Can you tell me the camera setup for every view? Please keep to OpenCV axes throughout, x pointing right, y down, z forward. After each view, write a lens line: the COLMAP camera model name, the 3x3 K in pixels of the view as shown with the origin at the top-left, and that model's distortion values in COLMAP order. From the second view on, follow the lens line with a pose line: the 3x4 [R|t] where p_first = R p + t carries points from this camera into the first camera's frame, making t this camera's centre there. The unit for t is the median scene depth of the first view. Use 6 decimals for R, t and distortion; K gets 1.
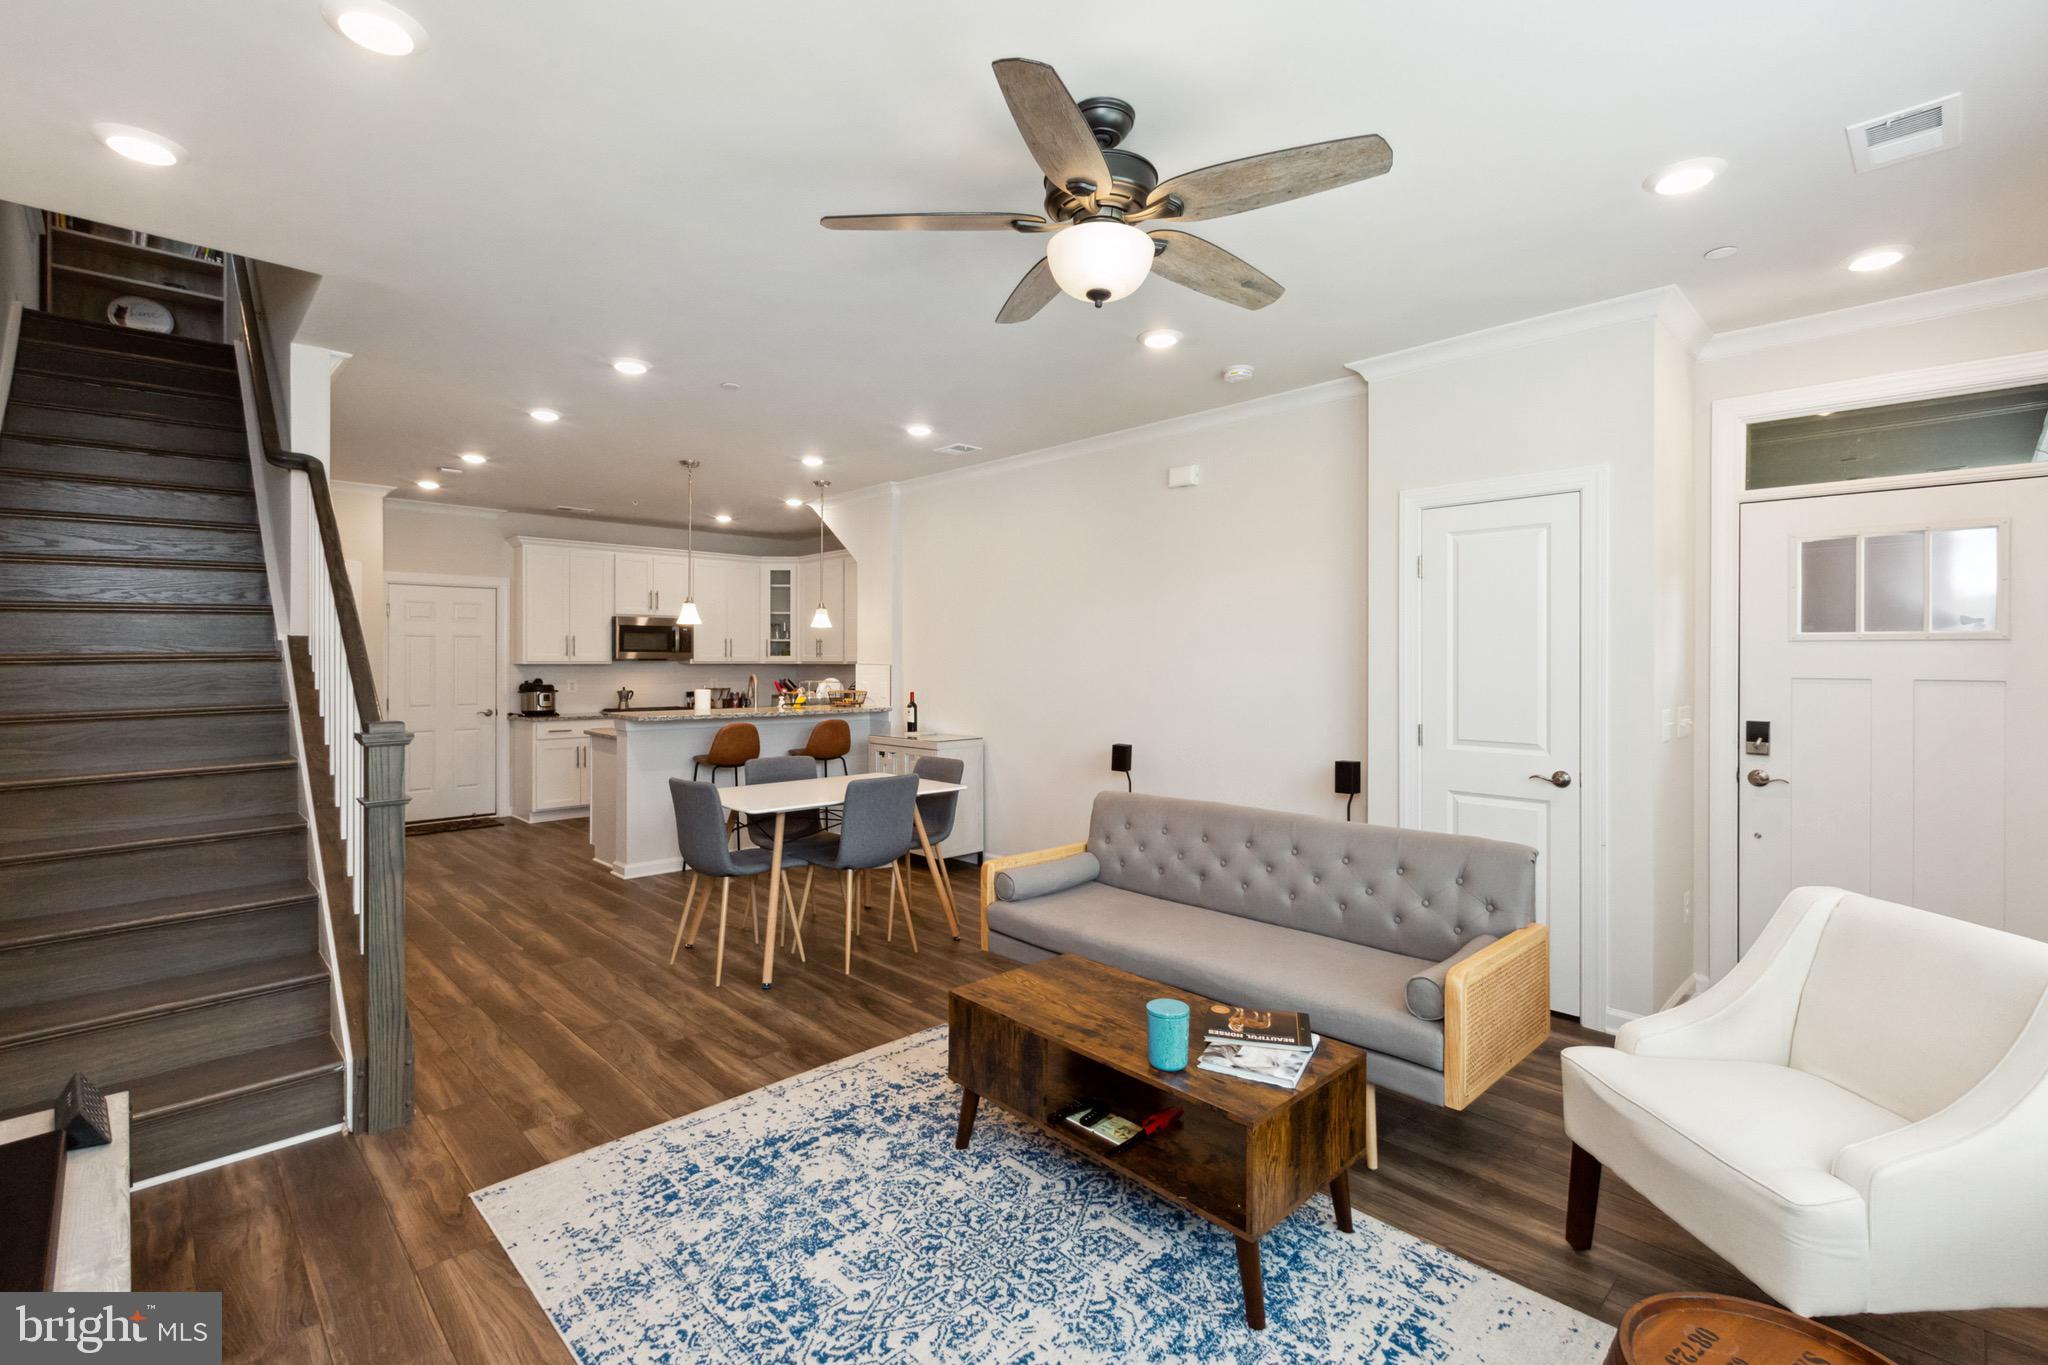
lens RADIAL K [[916.4, 0, 1033.8], [0, 916.4, 661.7], [0, 0, 1]] dist [0.007433, -0.003061]
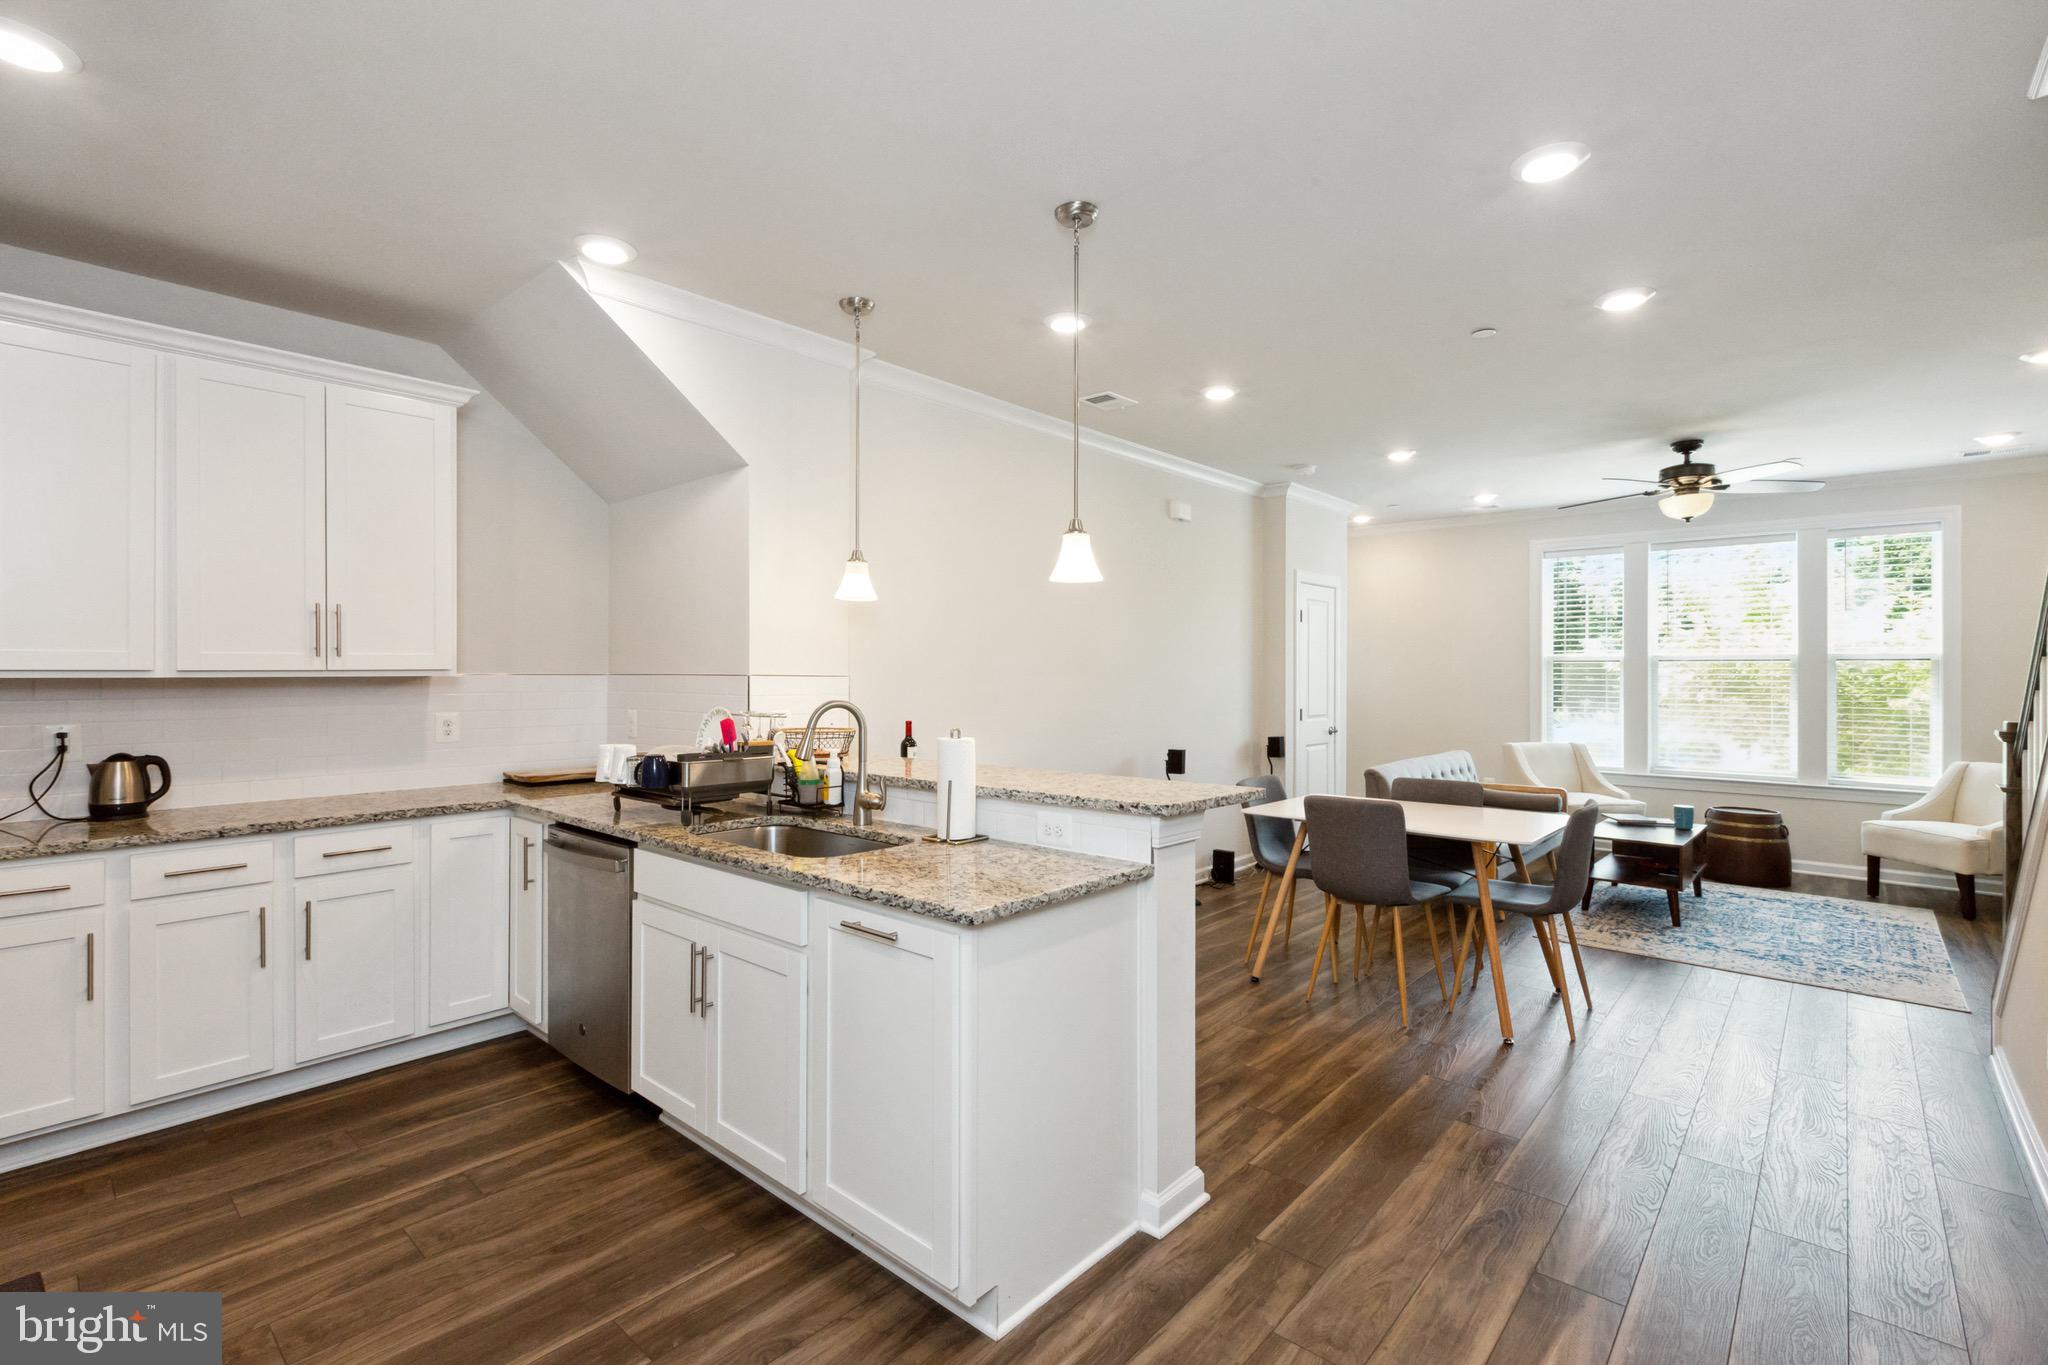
lens RADIAL K [[916.4, 0, 1026.3], [0, 916.4, 664.8], [0, 0, 1]] dist [0.007433, -0.003061]
pose [[-0.061908, 0.008678, 0.998044, -0.613375], [-0.000655, 0.999962, -0.008736, 0.000968], [-0.998082, -0.001195, -0.061900, 0.796182]]
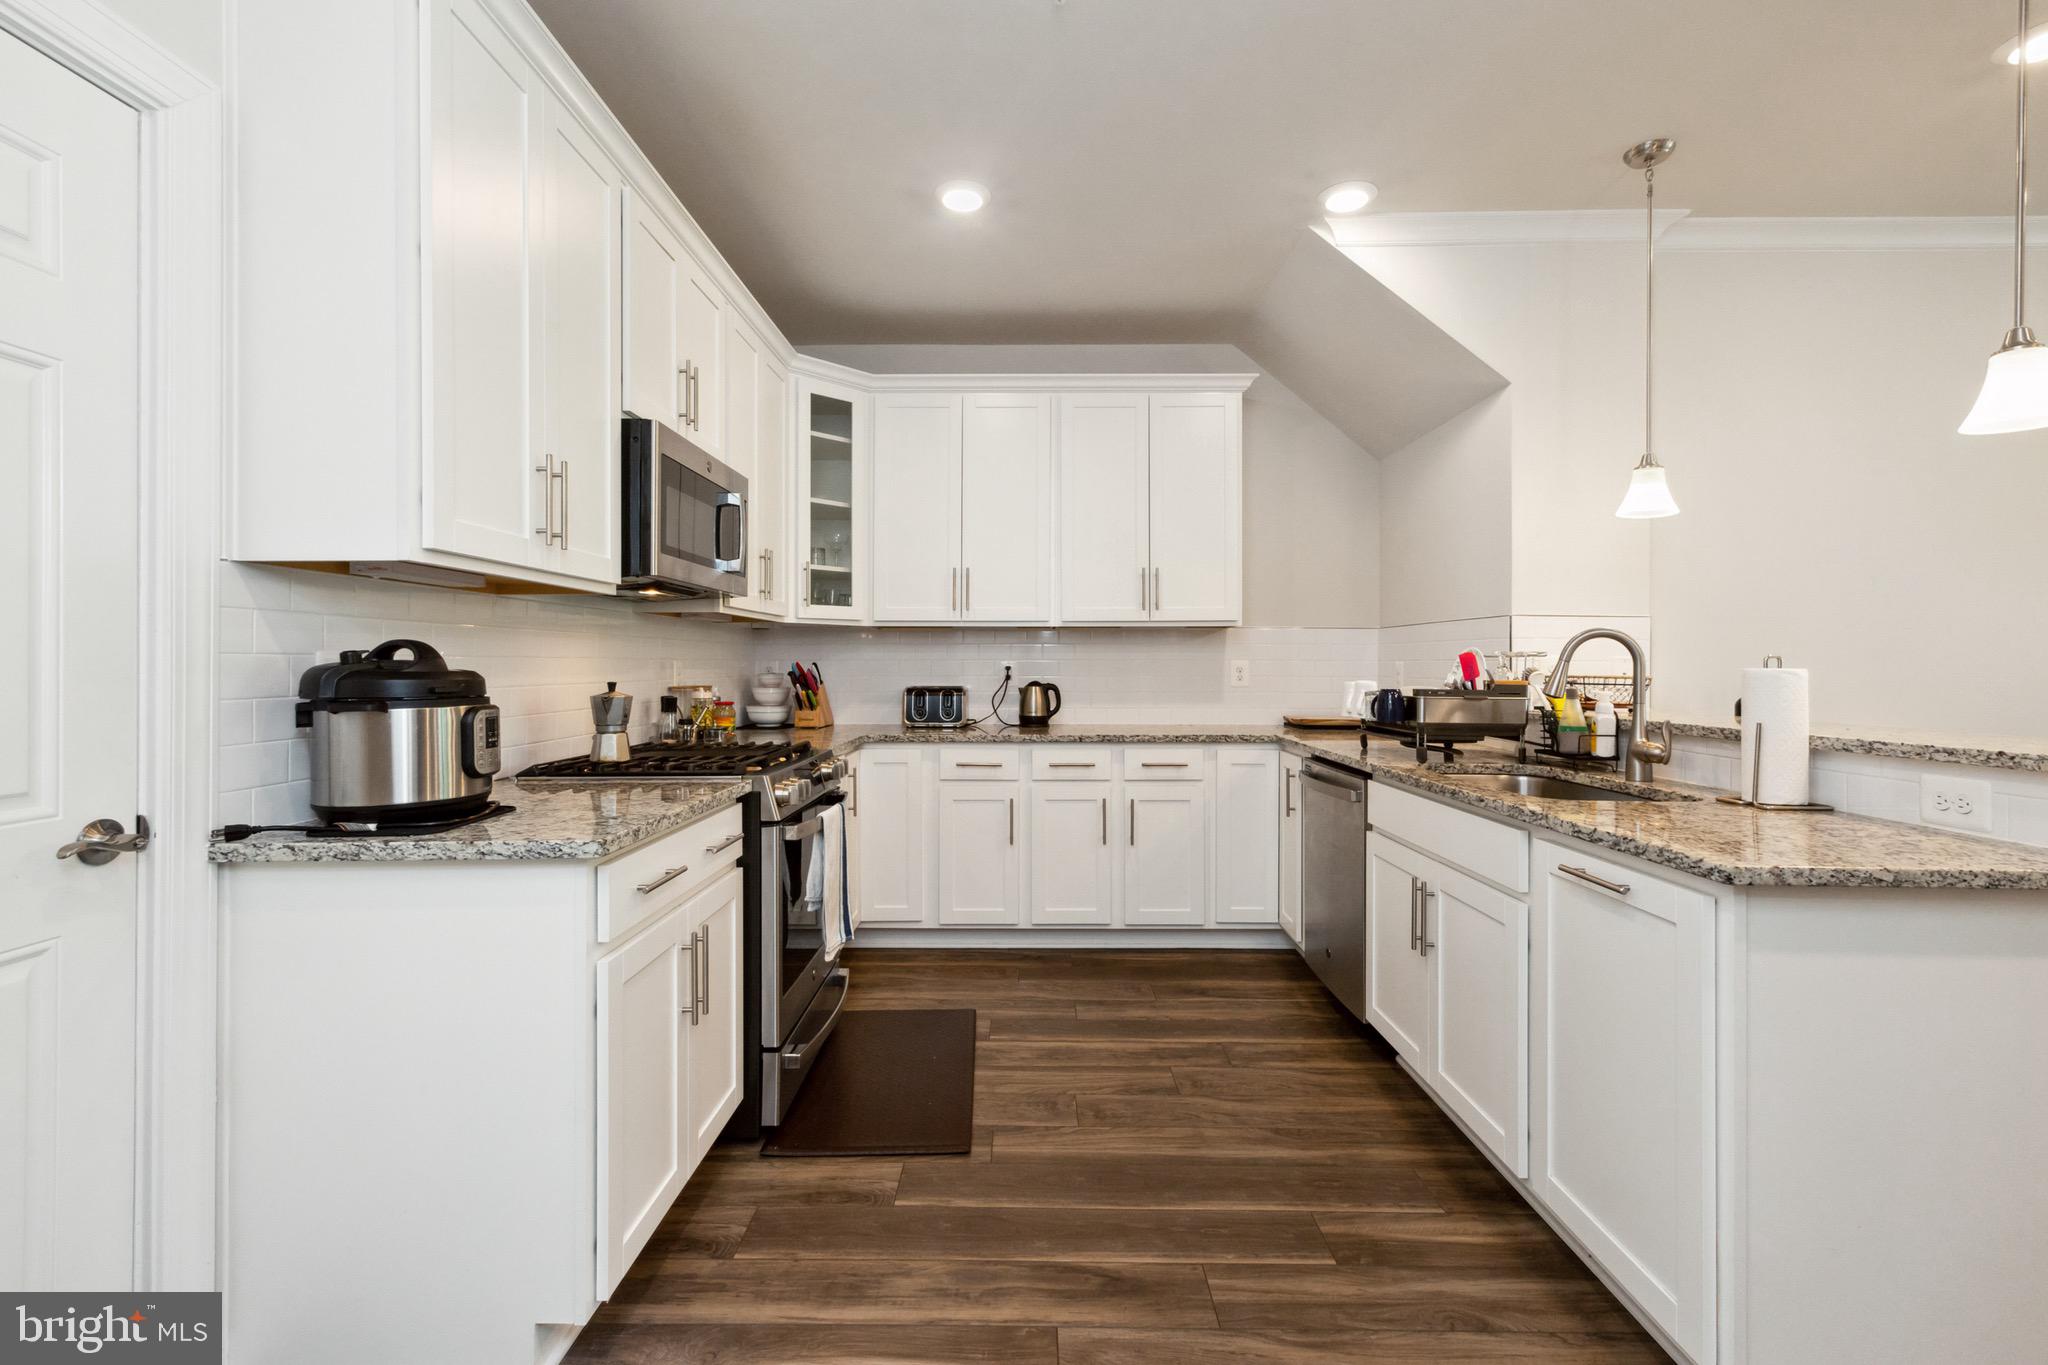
lens RADIAL K [[916.4, 0, 1022.9], [0, 916.4, 655.2], [0, 0, 1]] dist [0.007433, -0.003061]
pose [[0.714350, 0.007348, 0.699750, -0.593969], [-0.001511, 0.999959, -0.008957, 0.023190], [-0.699787, 0.005341, 0.714332, 0.766647]]
